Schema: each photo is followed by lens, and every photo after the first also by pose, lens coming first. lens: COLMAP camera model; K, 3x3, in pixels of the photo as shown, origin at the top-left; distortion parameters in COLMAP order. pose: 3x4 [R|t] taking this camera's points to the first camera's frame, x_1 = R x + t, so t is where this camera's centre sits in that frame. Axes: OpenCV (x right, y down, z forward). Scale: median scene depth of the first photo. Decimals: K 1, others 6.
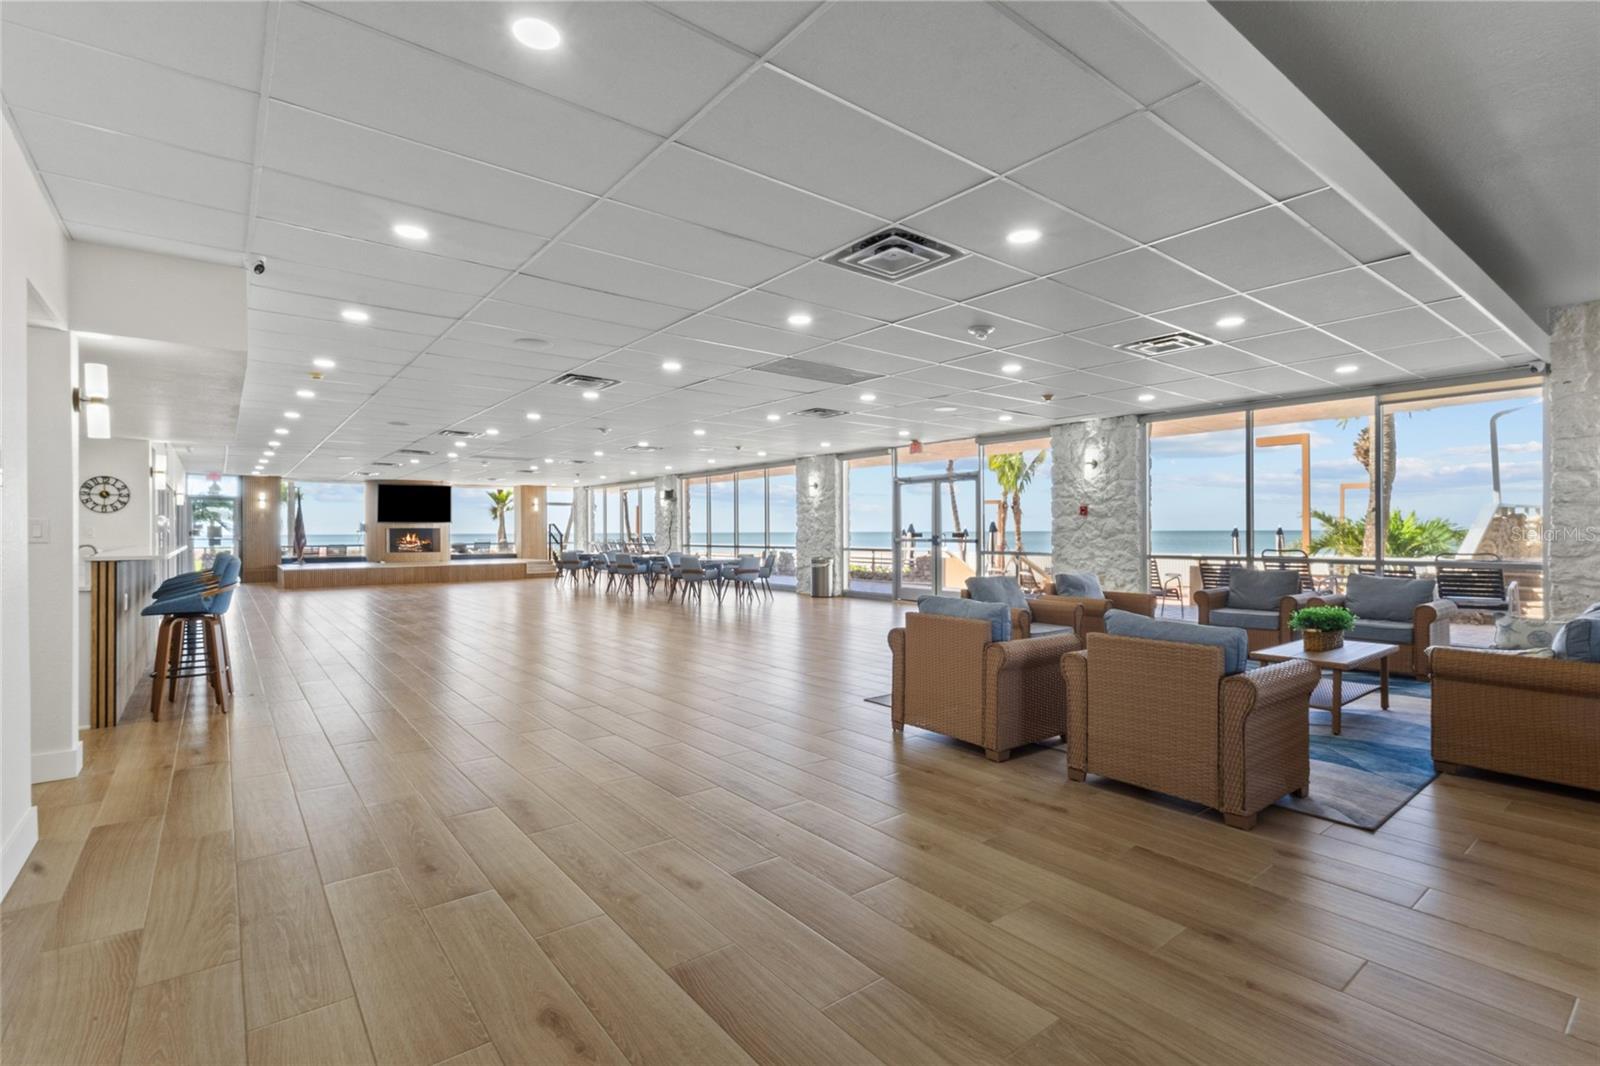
lens RADIAL K [[738.3, 0, 795.5], [0, 738.3, 531.1], [0, 0, 1]] dist [0.002408, 0.000838]
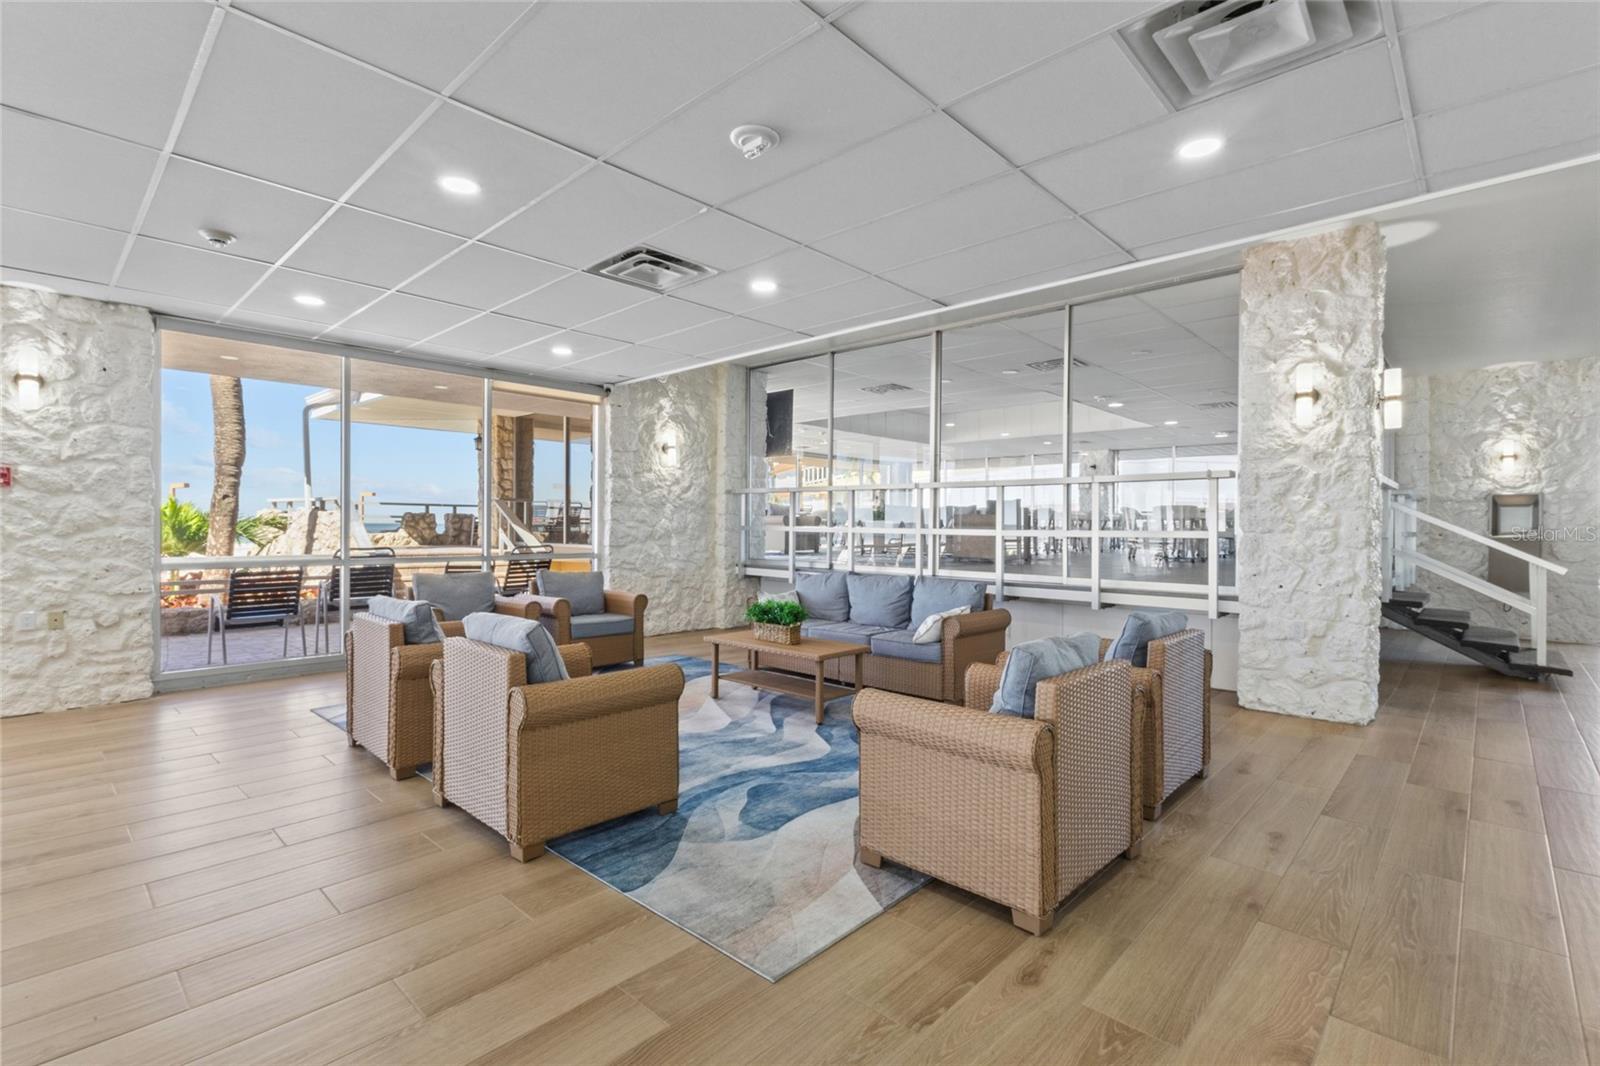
lens RADIAL K [[738.3, 0, 795.5], [0, 738.3, 531.1], [0, 0, 1]] dist [0.002408, 0.000838]
pose [[-0.153109, -0.004159, 0.988201, -0.152138], [-0.005348, 0.999980, 0.003380, 0.002468], [-0.988195, -0.004768, -0.153128, 0.593615]]
